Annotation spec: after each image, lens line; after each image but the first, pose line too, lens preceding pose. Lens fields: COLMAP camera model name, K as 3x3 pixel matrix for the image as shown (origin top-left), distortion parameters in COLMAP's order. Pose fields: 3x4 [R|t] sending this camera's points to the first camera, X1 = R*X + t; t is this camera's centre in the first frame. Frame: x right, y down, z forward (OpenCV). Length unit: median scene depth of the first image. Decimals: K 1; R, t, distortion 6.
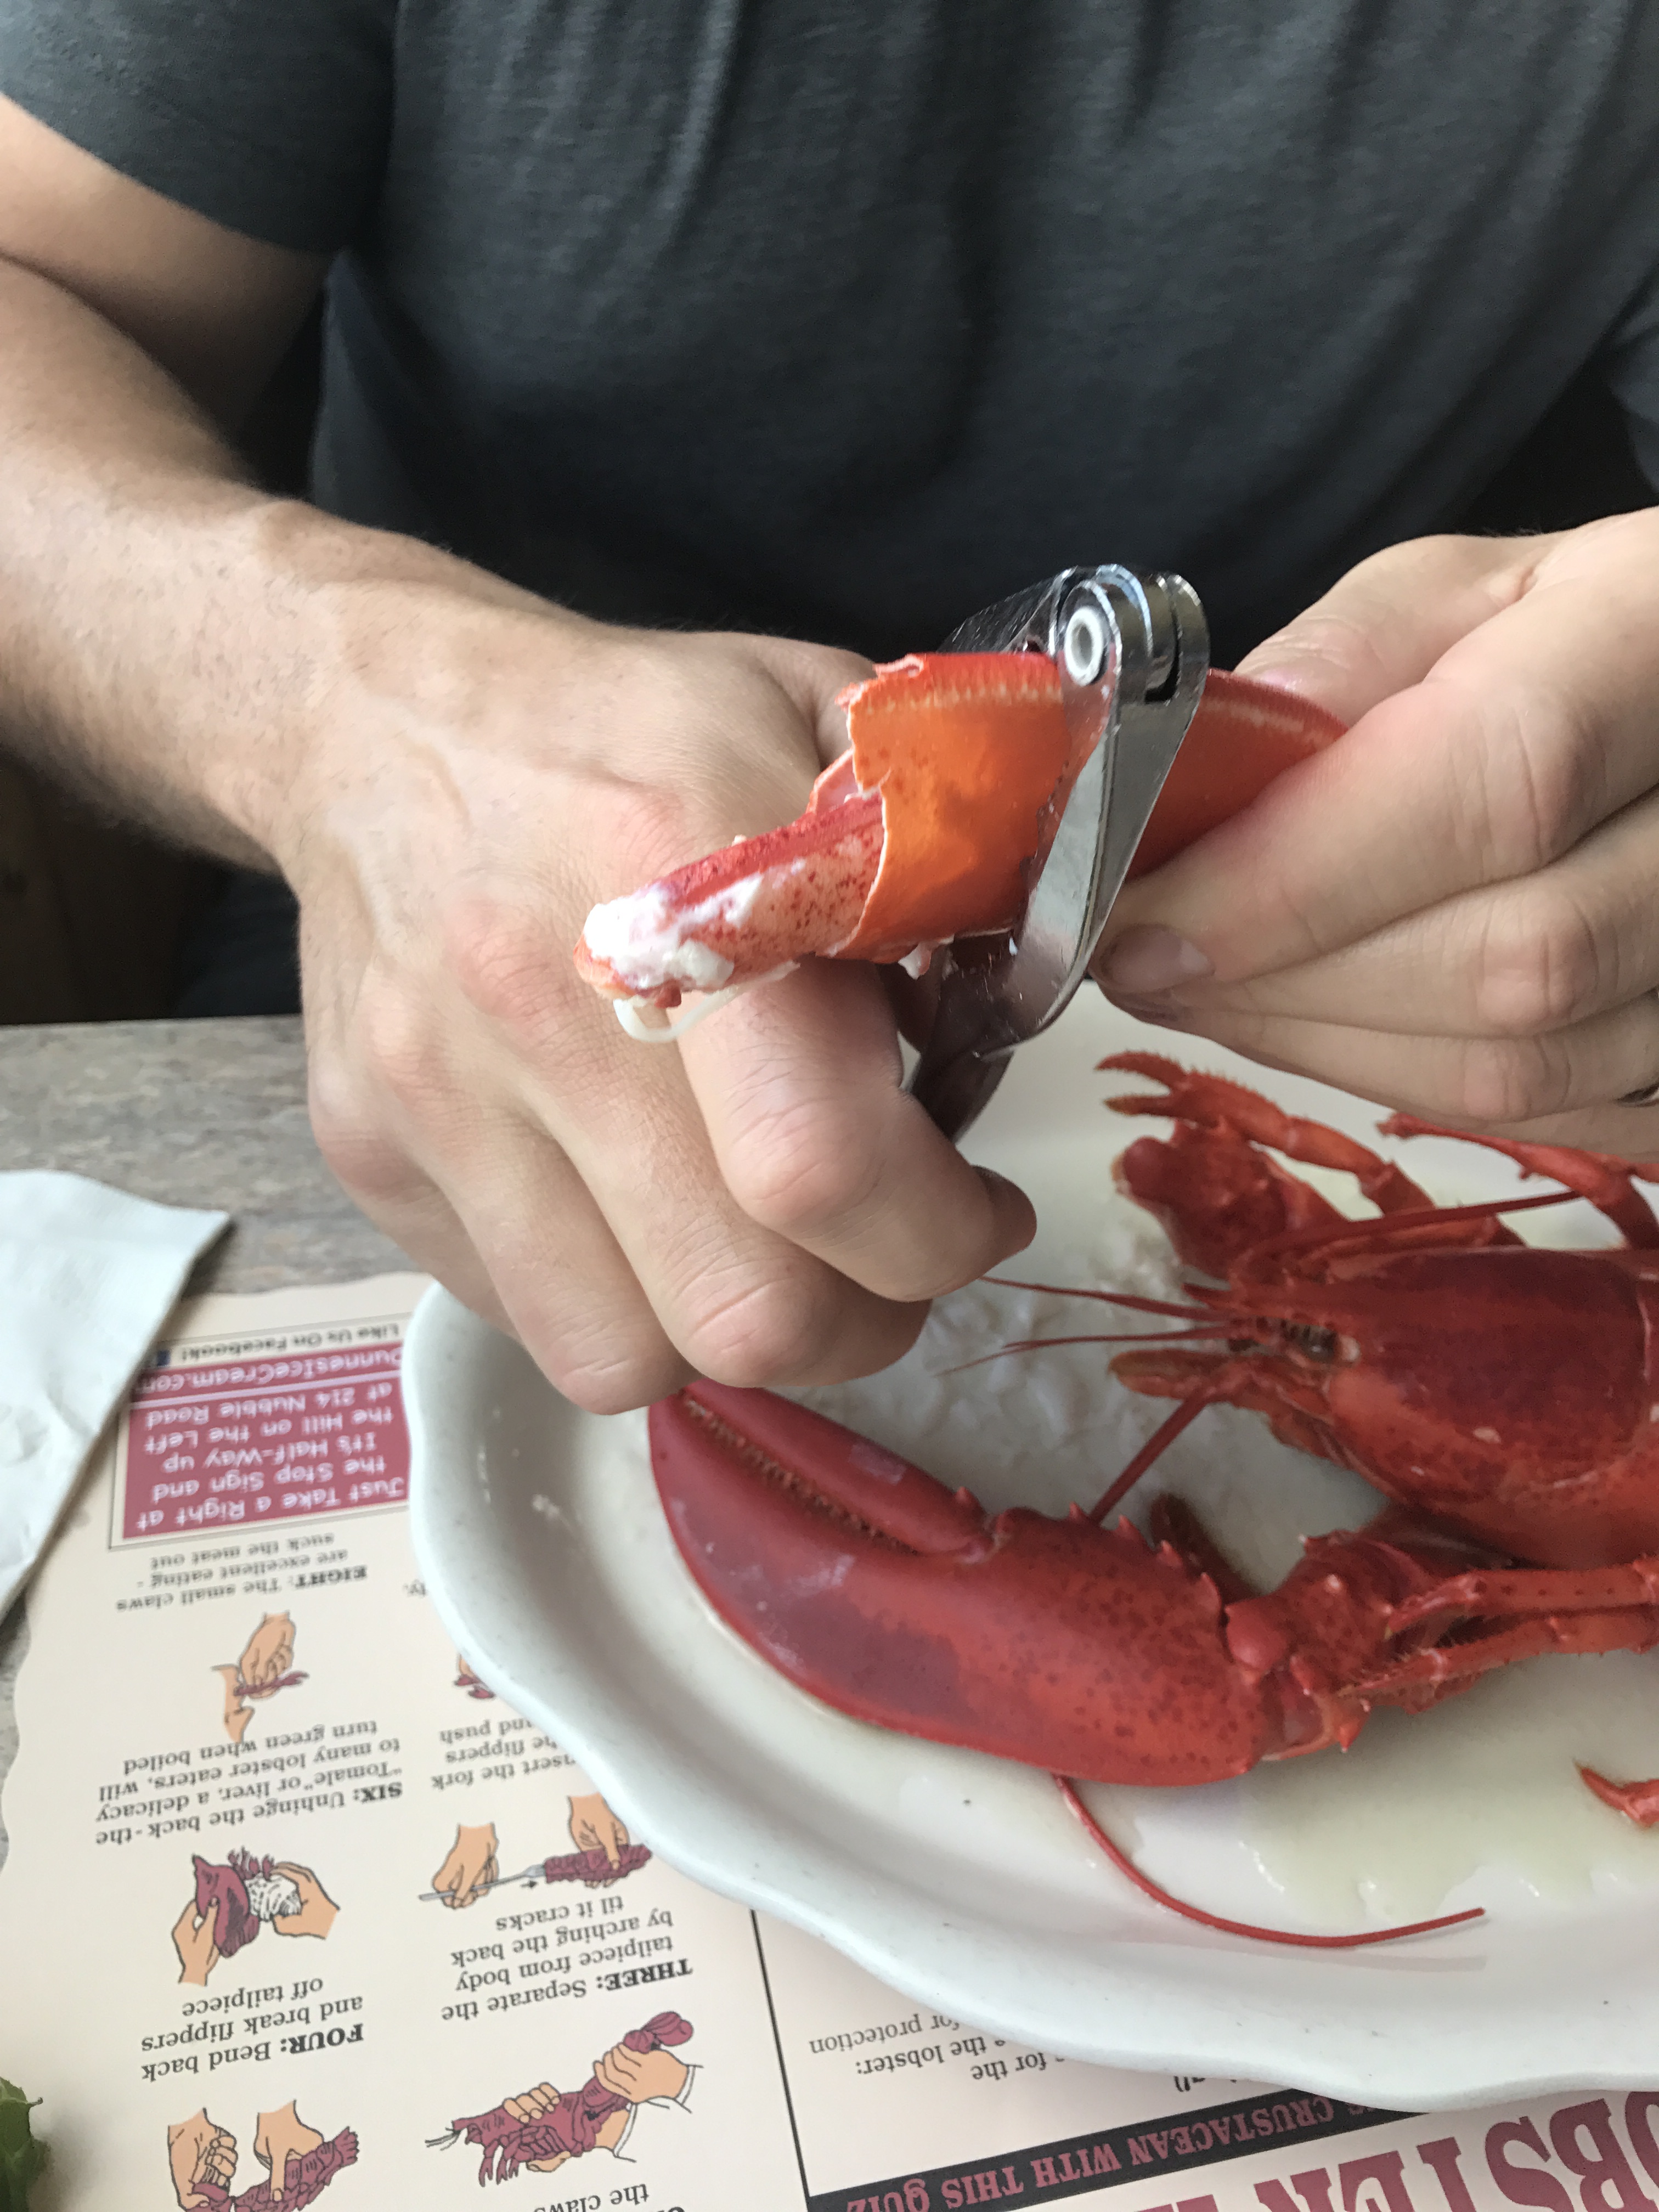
lens RADIAL K [[1807.6, 0, 822.7], [0, 1807.6, 1105.5], [0, 0, 1]] dist [0.004853, 0.019153]
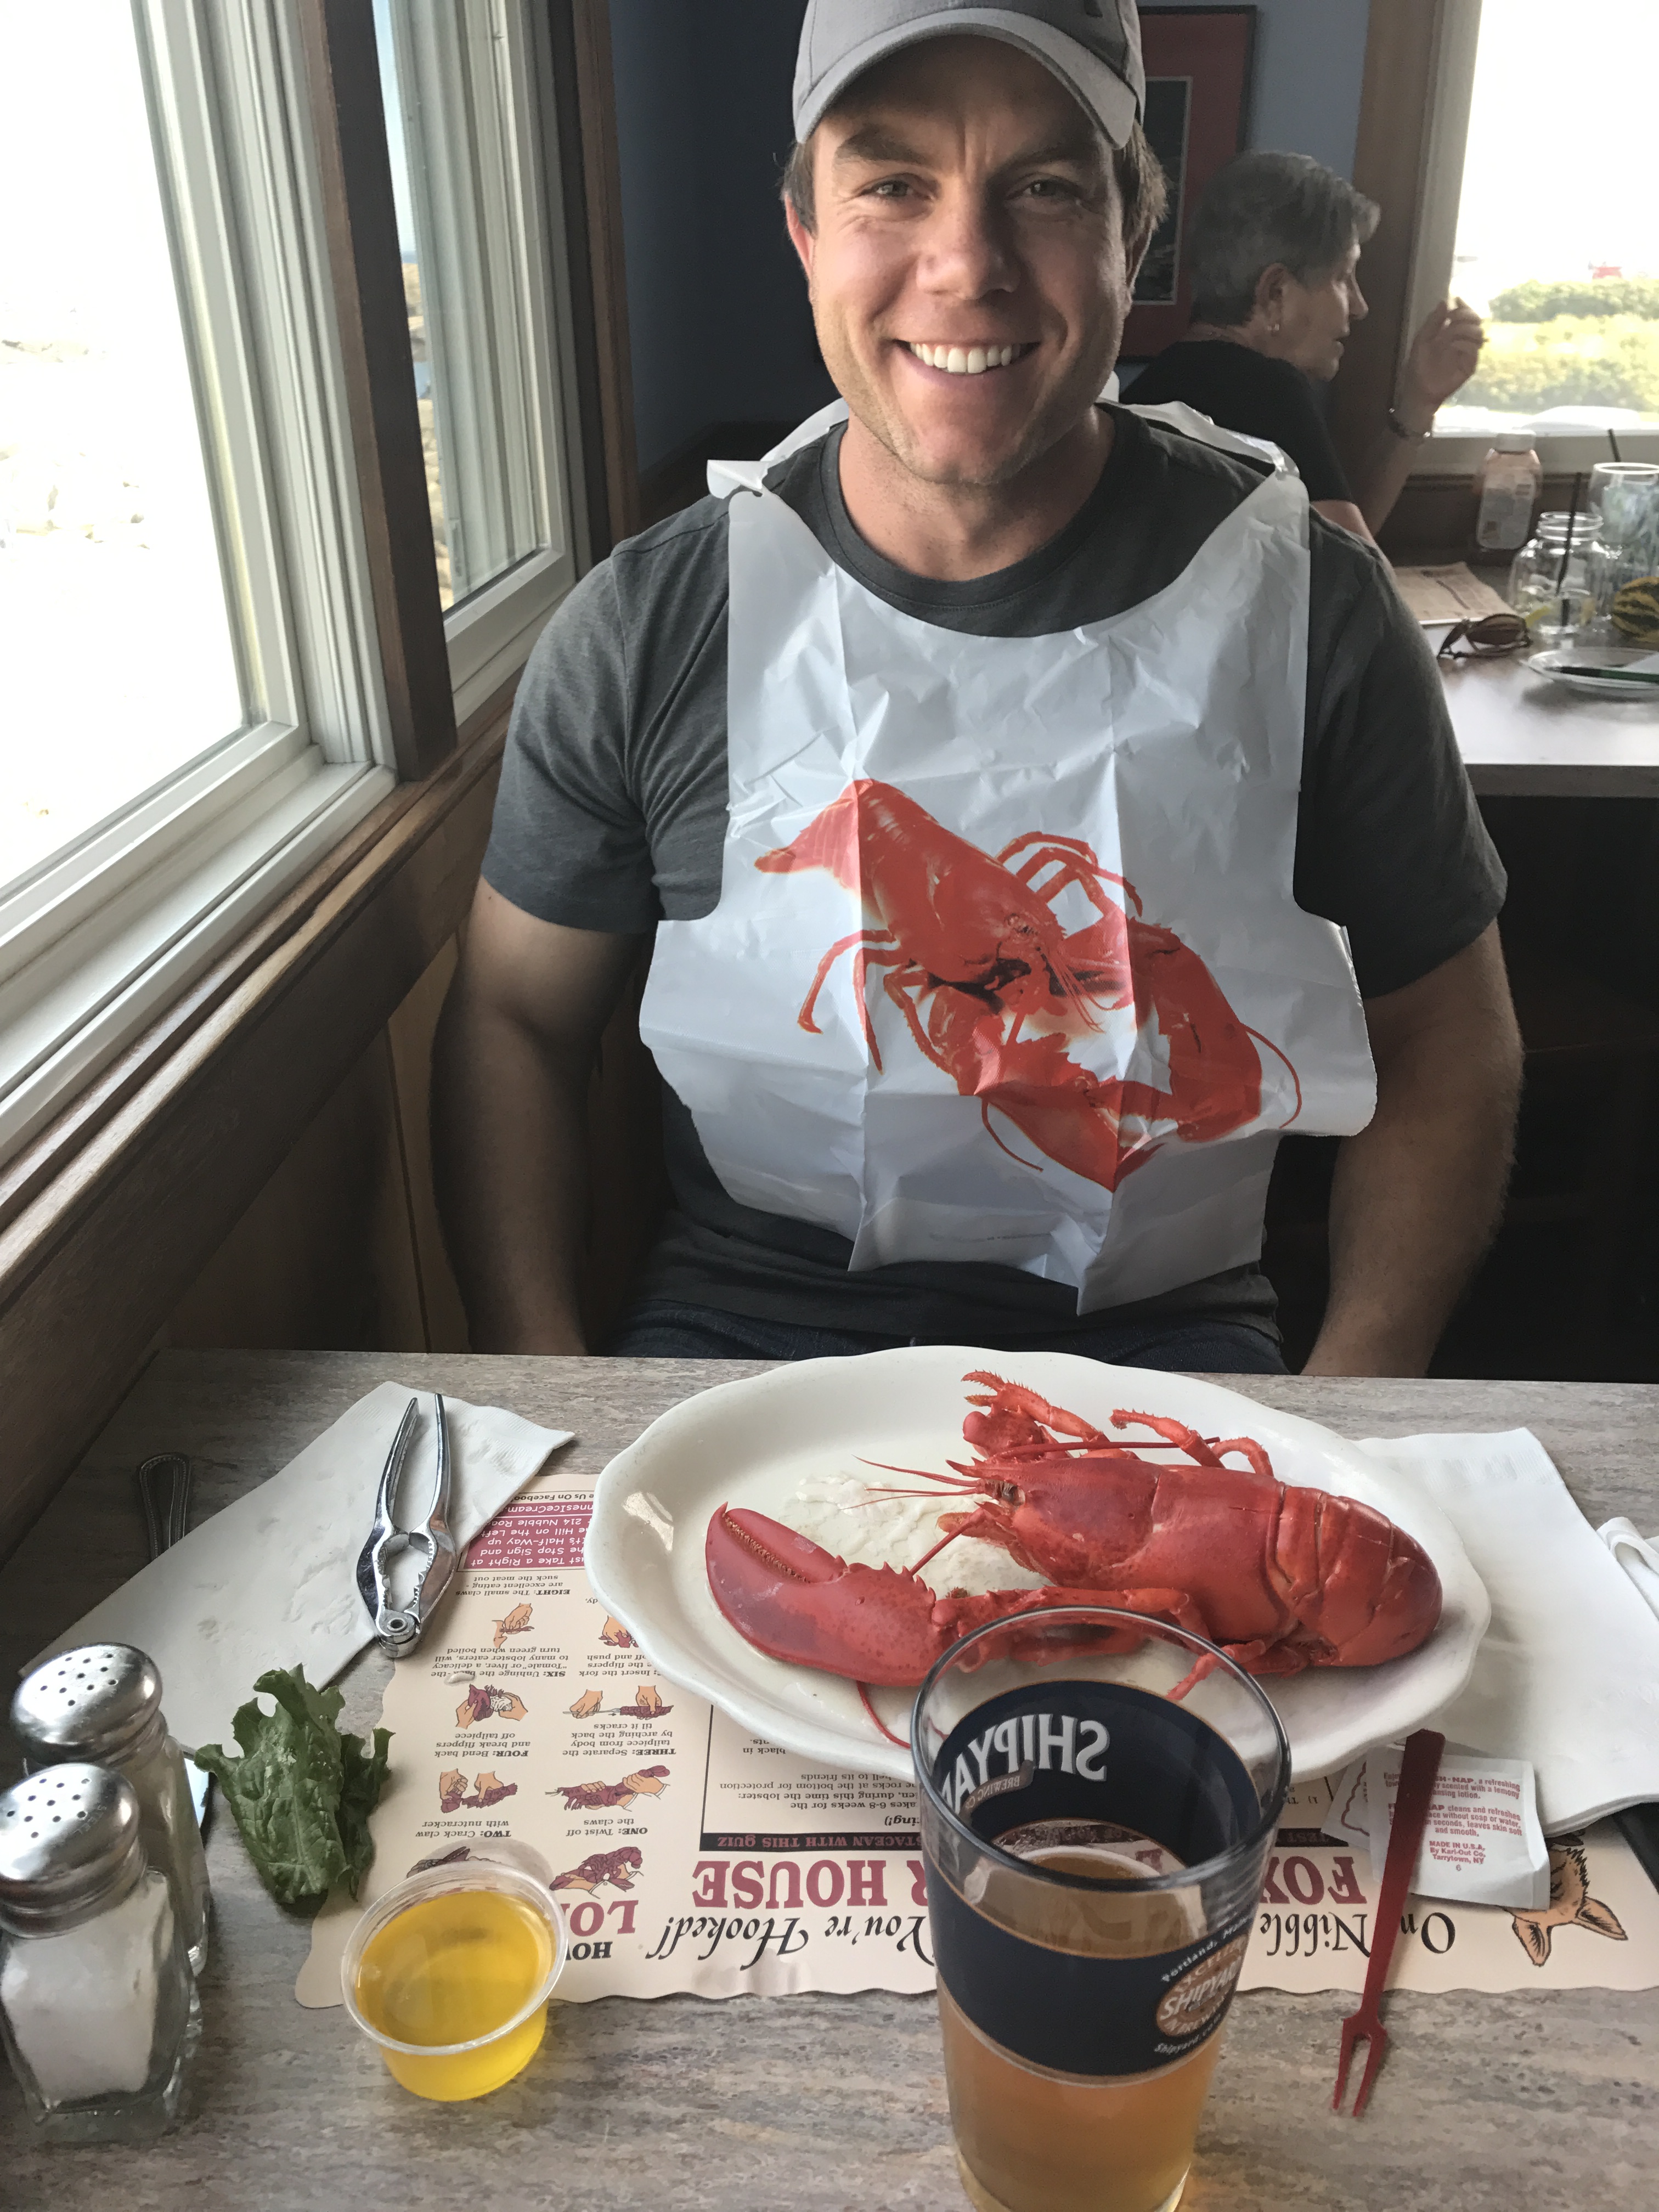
lens RADIAL K [[1807.6, 0, 834.8], [0, 1807.6, 1111.1], [0, 0, 1]] dist [0.004853, 0.019153]
pose [[0.971024, 0.012448, -0.238657, 0.585841], [-0.084622, 0.951848, -0.294658, 0.352007], [0.223497, 0.306316, 0.925321, -1.124437]]
